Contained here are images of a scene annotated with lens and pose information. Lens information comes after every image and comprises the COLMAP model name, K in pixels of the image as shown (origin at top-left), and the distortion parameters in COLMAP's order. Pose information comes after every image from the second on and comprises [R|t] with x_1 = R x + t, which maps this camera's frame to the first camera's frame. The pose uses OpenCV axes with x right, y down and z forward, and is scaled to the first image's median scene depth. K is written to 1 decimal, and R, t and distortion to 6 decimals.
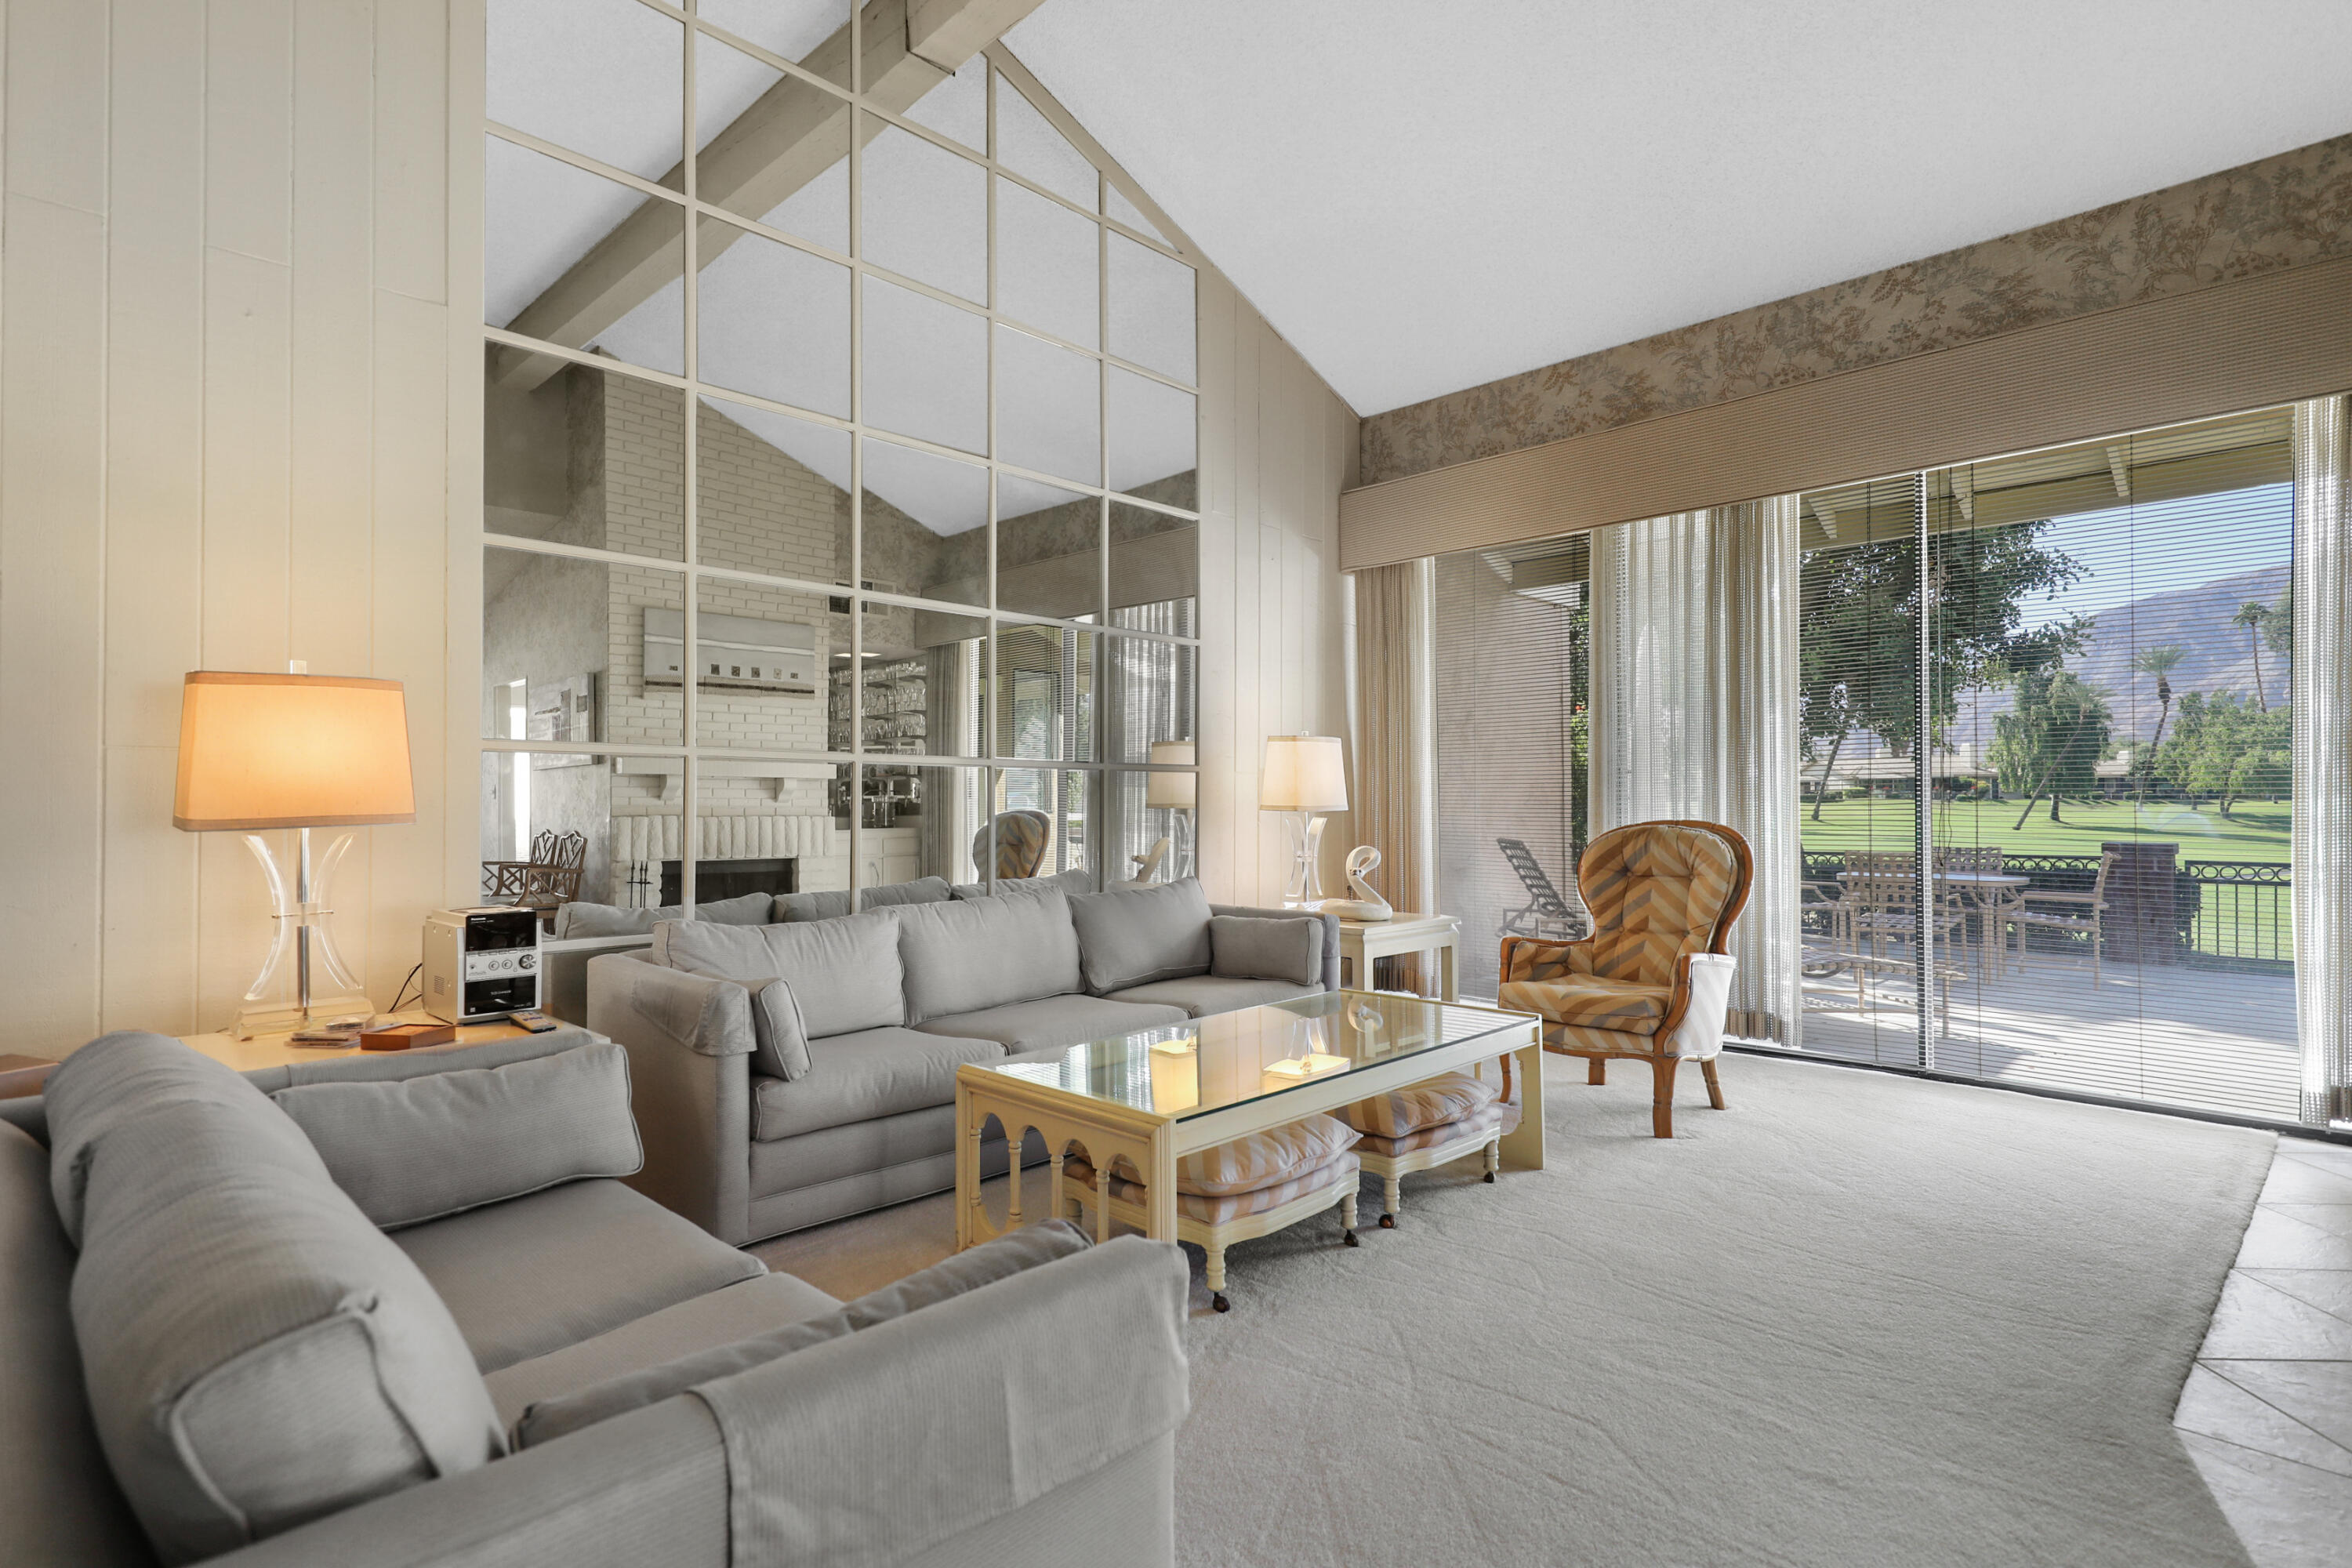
lens RADIAL K [[1131.1, 0, 1191.4], [0, 1131.1, 774.6], [0, 0, 1]] dist [-0.002424, 0.004461]
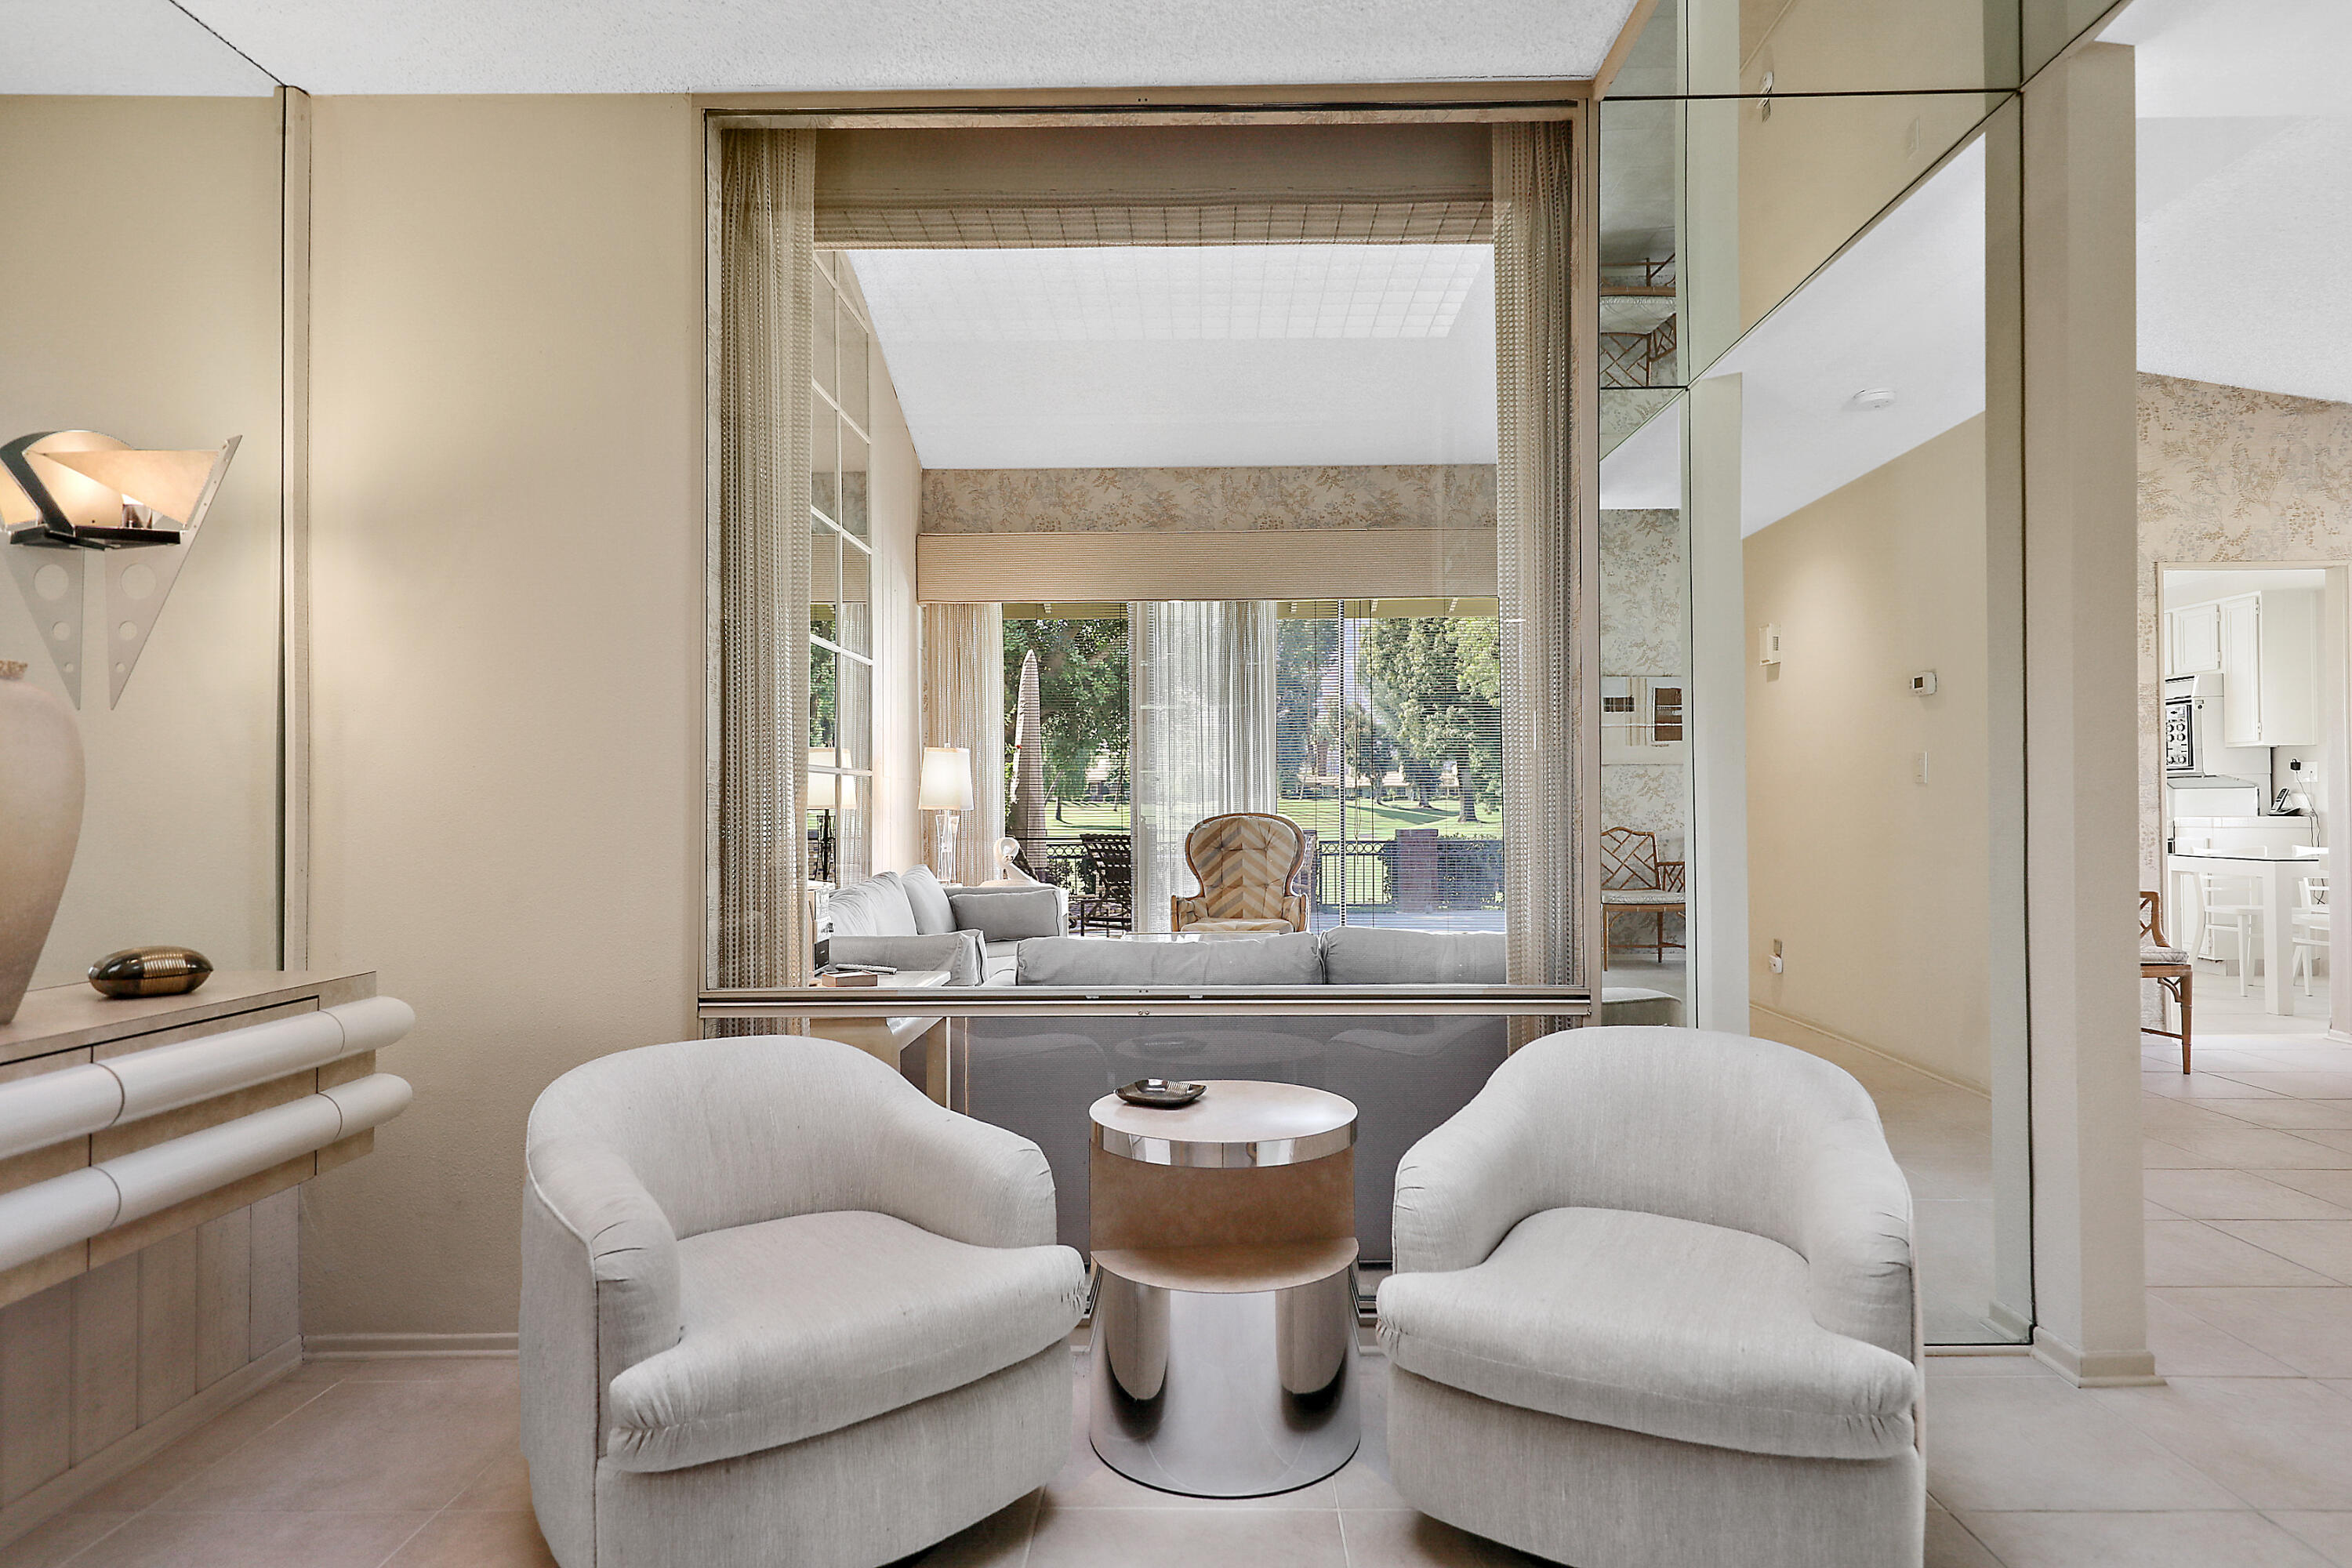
lens RADIAL K [[1335.6, 0, 1166.5], [0, 1335.6, 776.3], [0, 0, 1]] dist [0.011132, -0.003216]
pose [[0.720273, 0.010329, 0.693614, -0.745914], [-0.011090, 0.999933, -0.003374, -0.001697], [-0.693603, -0.005262, 0.720339, -0.181815]]
